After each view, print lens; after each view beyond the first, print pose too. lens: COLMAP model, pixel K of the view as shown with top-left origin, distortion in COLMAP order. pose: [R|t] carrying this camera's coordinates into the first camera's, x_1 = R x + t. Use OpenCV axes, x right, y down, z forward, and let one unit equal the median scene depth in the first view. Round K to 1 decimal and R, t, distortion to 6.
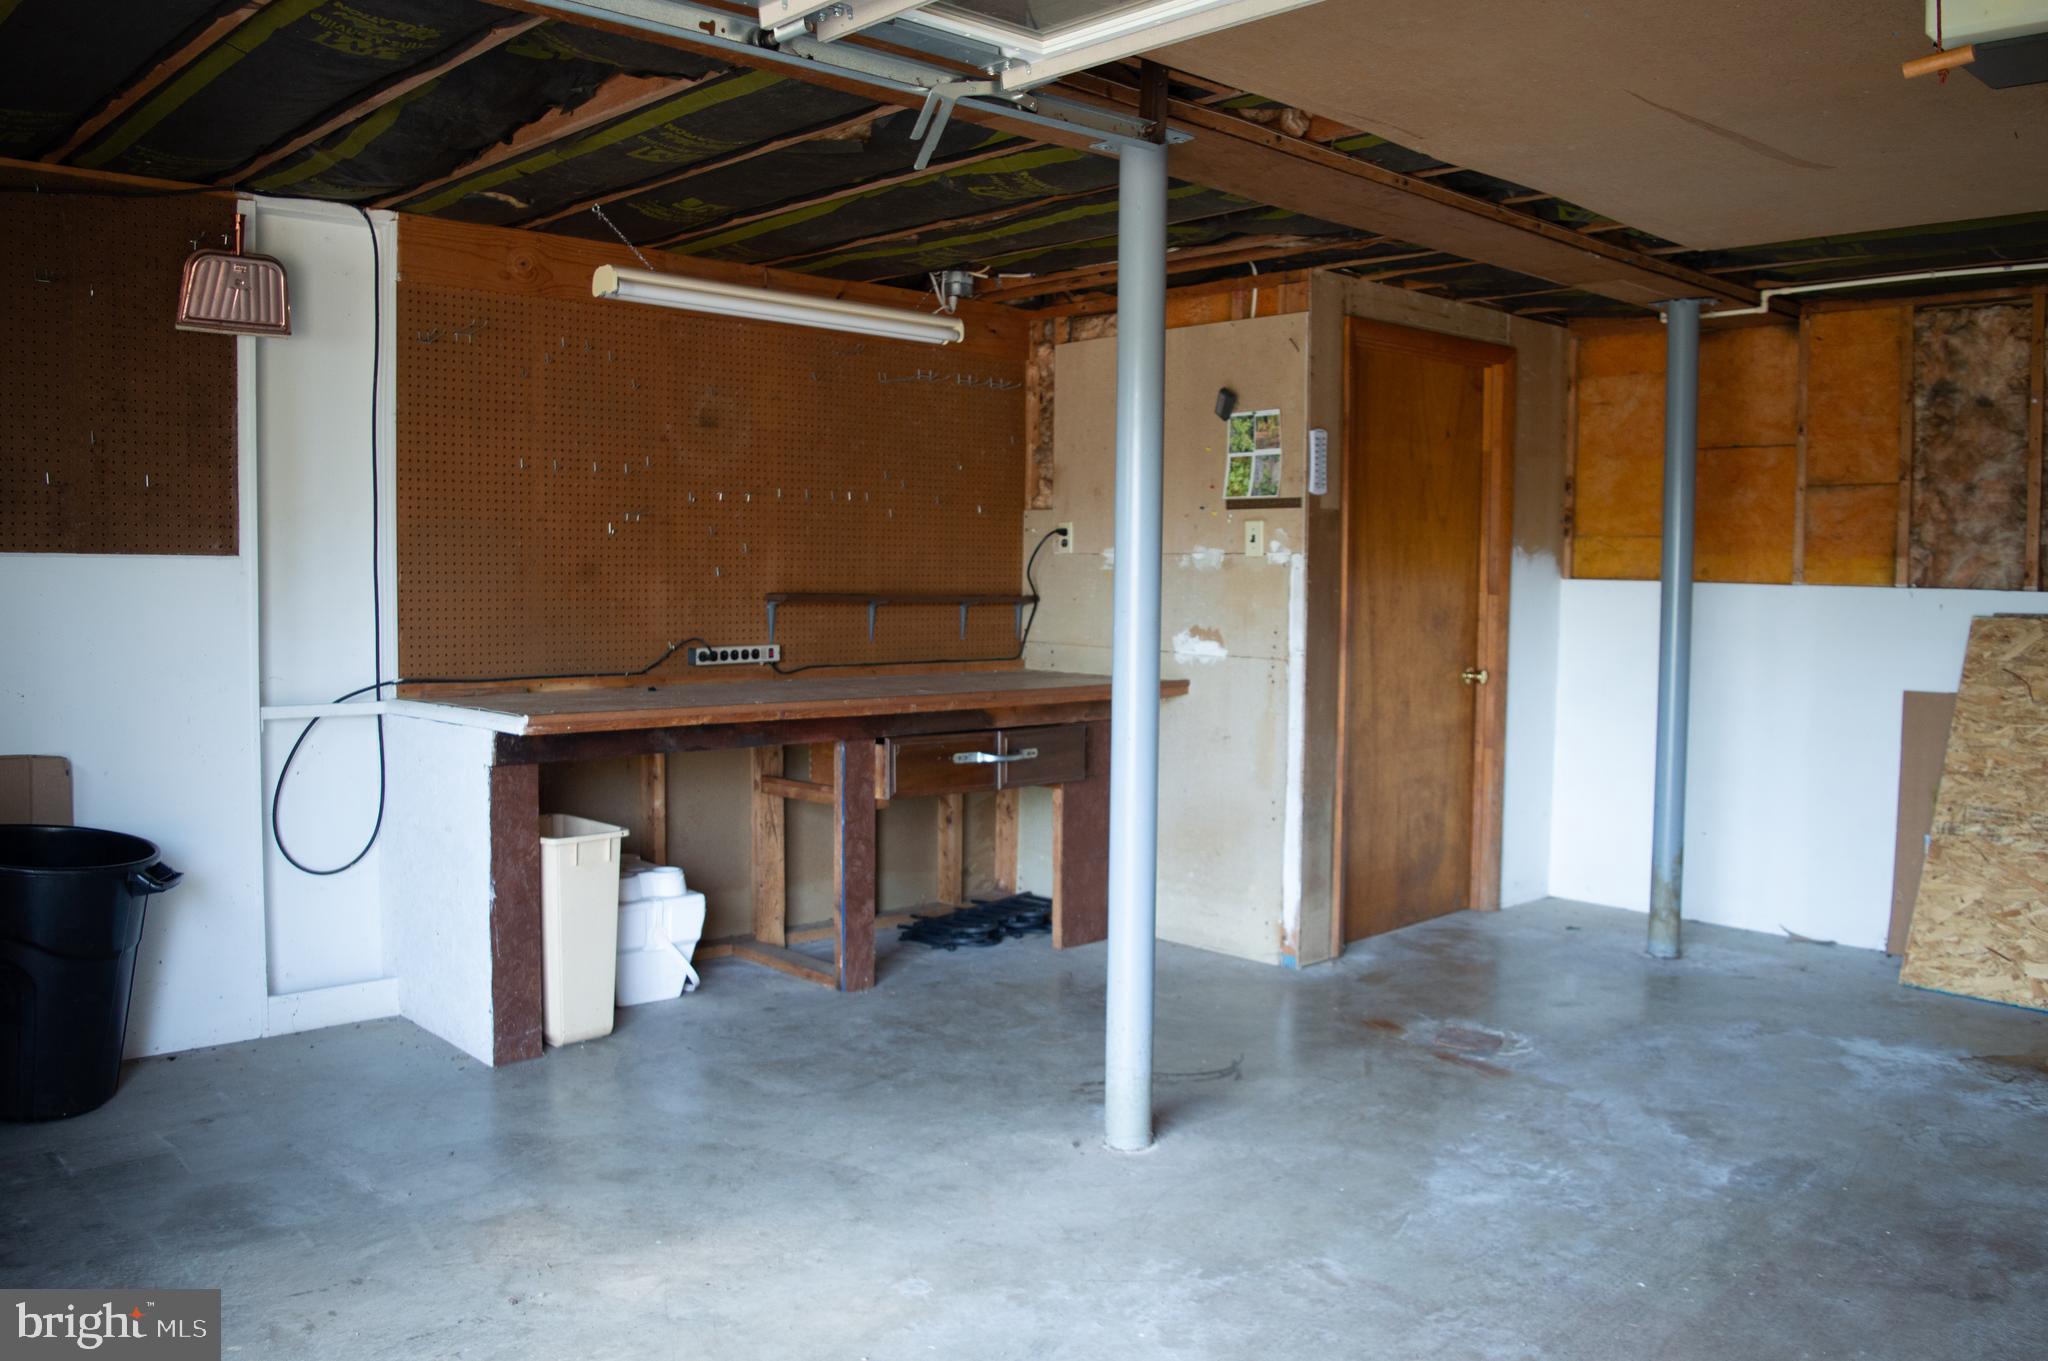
lens RADIAL K [[1626.0, 0, 1024.0], [0, 1626.0, 680.5], [0, 0, 1]] dist [-0.090928, 0.010319]
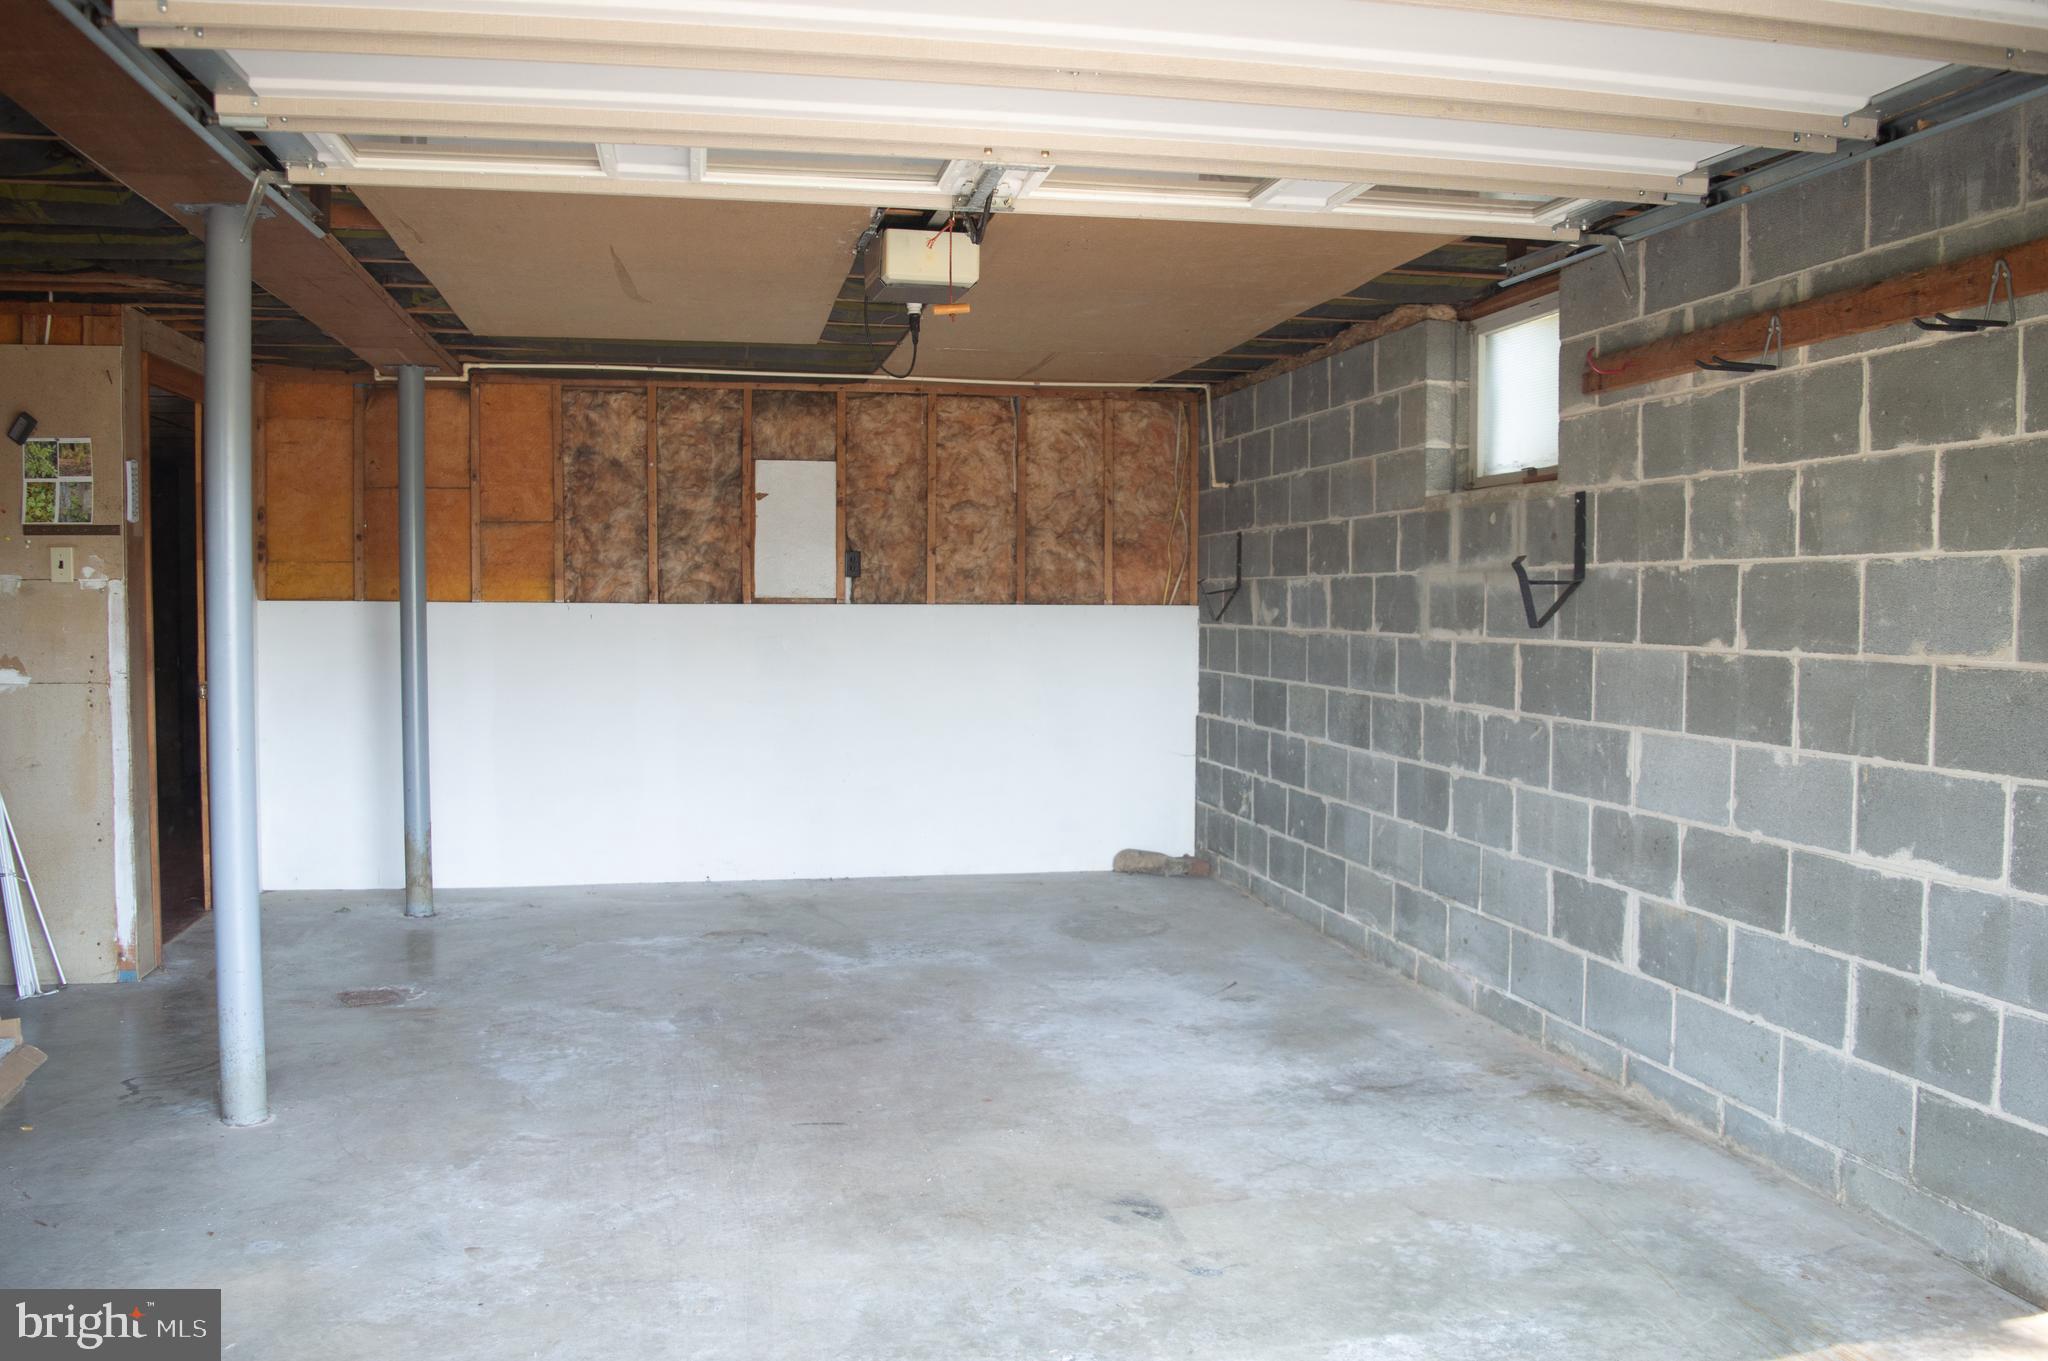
lens RADIAL K [[1626.0, 0, 1024.0], [0, 1626.0, 680.5], [0, 0, 1]] dist [-0.090928, 0.010319]
pose [[0.528391, -0.050473, 0.847500, -0.374900], [0.059341, 0.997986, 0.022437, -0.002375], [-0.846925, 0.038436, 0.530321, -0.018240]]
